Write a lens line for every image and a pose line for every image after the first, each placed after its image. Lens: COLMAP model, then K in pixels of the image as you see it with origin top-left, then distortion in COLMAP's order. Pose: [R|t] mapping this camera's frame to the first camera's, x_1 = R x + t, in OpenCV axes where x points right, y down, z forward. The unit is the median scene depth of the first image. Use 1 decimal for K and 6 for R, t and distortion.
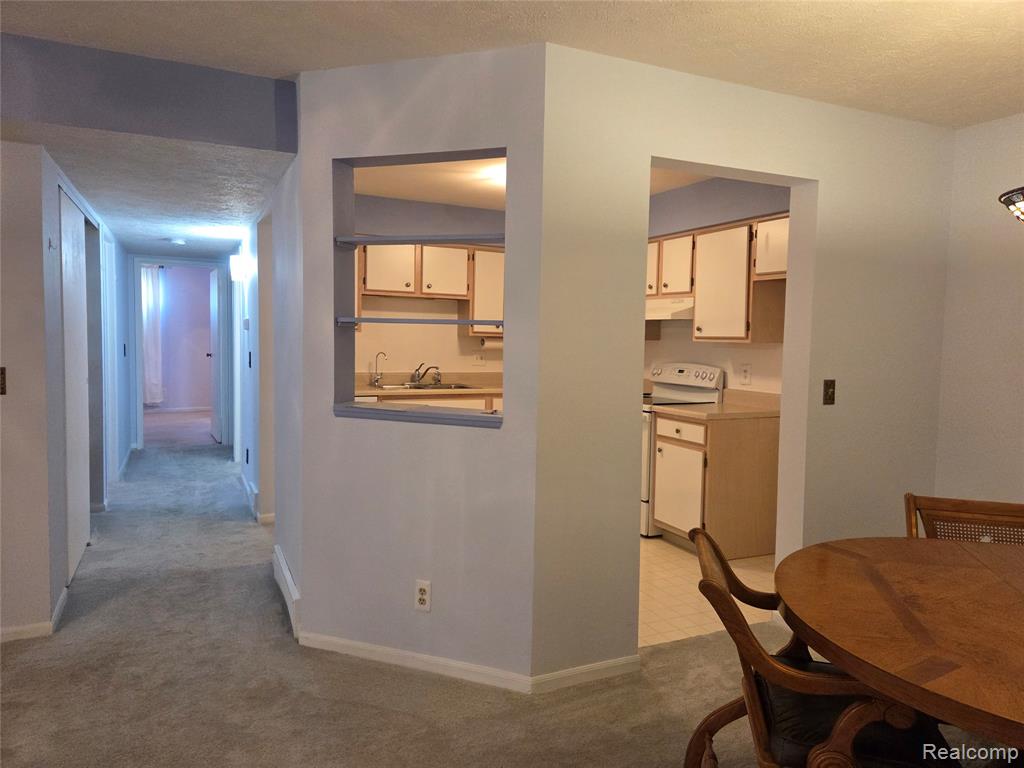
lens RADIAL K [[683.8, 0, 519.3], [0, 683.8, 374.7], [0, 0, 1]] dist [0.070582, -0.041821]
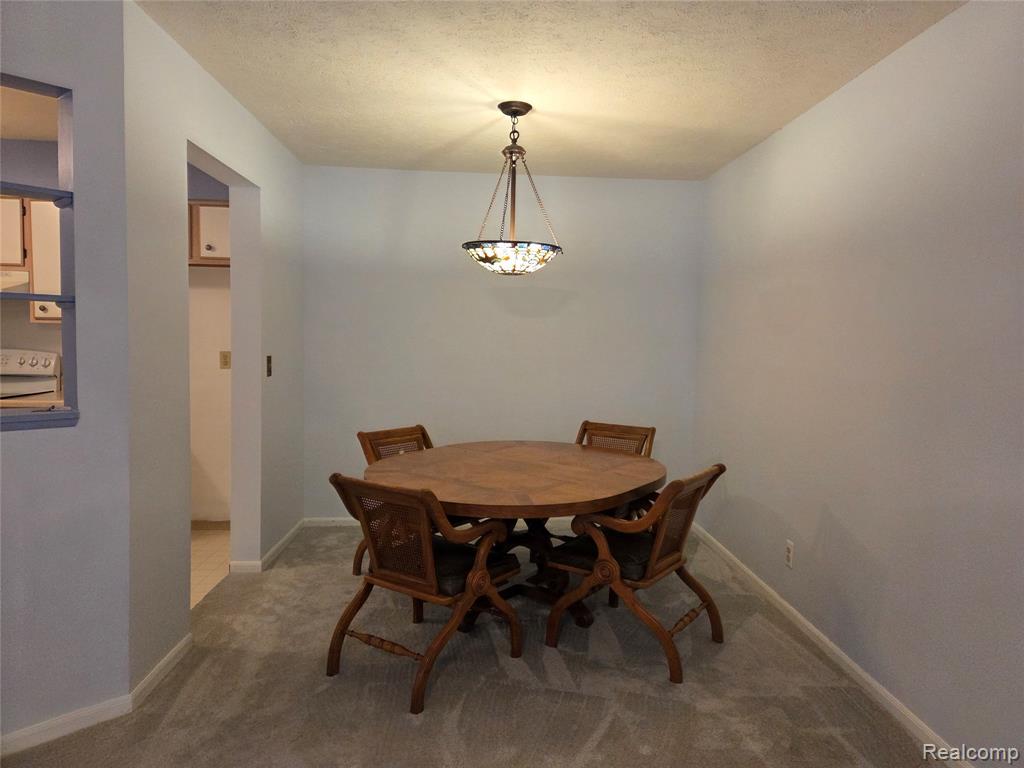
lens RADIAL K [[683.8, 0, 519.3], [0, 683.8, 374.7], [0, 0, 1]] dist [0.070582, -0.041821]
pose [[0.378240, -0.062409, 0.923601, -0.334077], [0.043105, 0.997830, 0.049772, -0.000254], [-0.924703, 0.020987, 0.380109, 0.096375]]
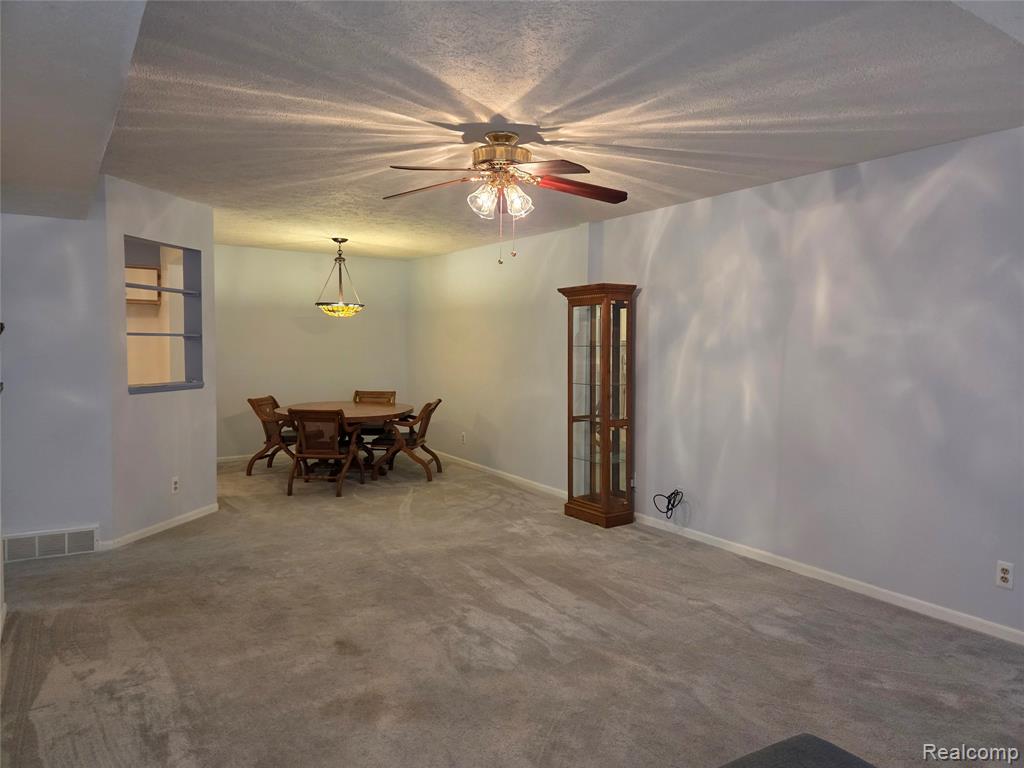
lens RADIAL K [[681.3, 0, 518.3], [0, 681.3, 381.7], [0, 0, 1]] dist [0.067157, -0.049477]
pose [[-0.136926, -0.080523, 0.987303, -1.187606], [0.047018, 0.995039, 0.087675, -0.040515], [-0.989465, 0.058426, -0.132460, 0.190890]]
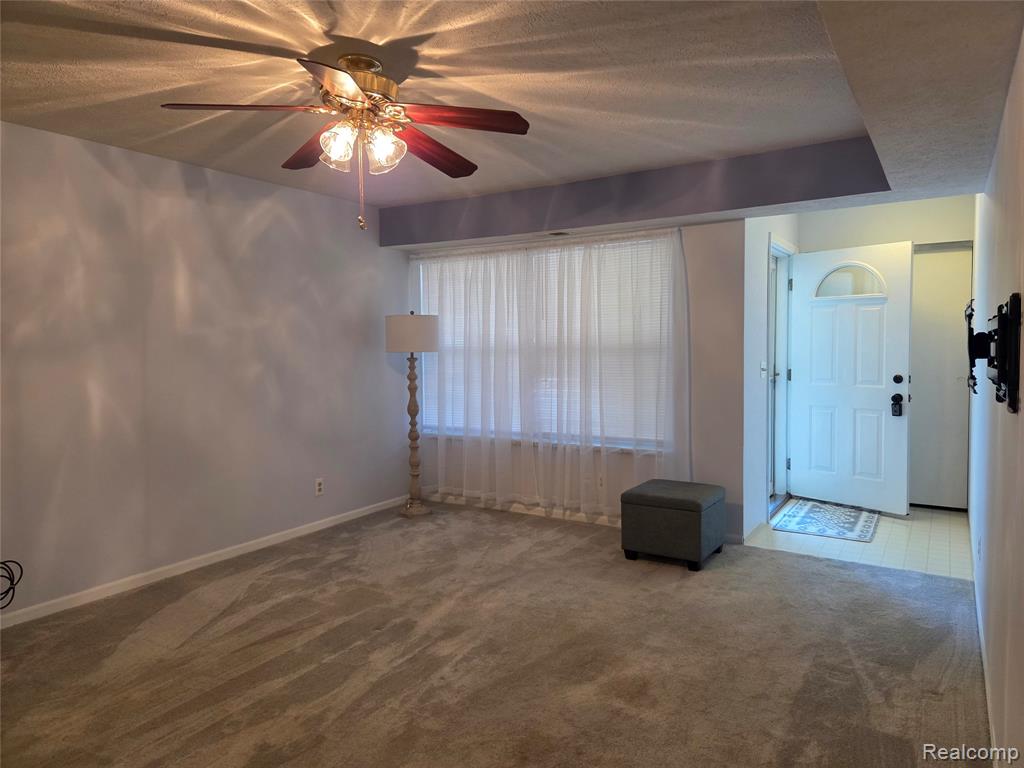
lens RADIAL K [[683.8, 0, 519.3], [0, 683.8, 374.7], [0, 0, 1]] dist [0.070582, -0.041821]
pose [[-0.845432, 0.009048, -0.534006, -0.295283], [-0.043467, 0.995374, 0.085683, -0.037279], [0.532311, 0.095650, -0.841128, 0.646122]]
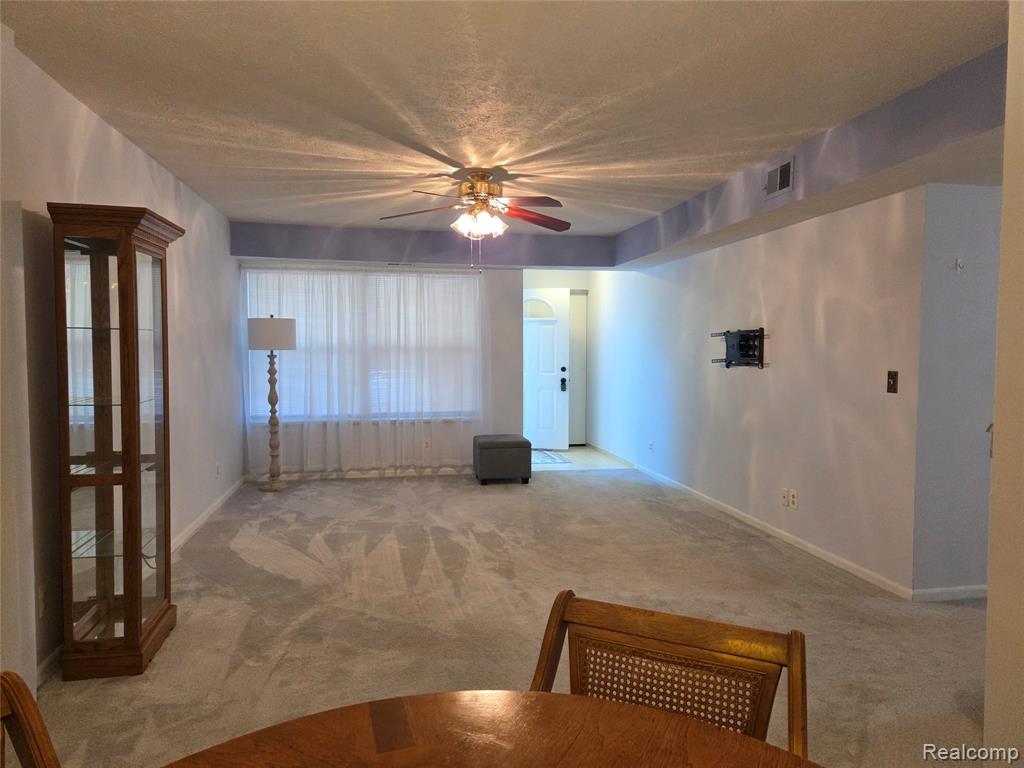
lens RADIAL K [[681.3, 0, 518.3], [0, 681.3, 381.7], [0, 0, 1]] dist [0.067157, -0.049477]
pose [[-0.267076, 0.022977, -0.963402, 0.380888], [-0.067963, 0.996777, 0.042614, 0.001961], [0.961276, 0.076857, -0.264654, 0.408838]]
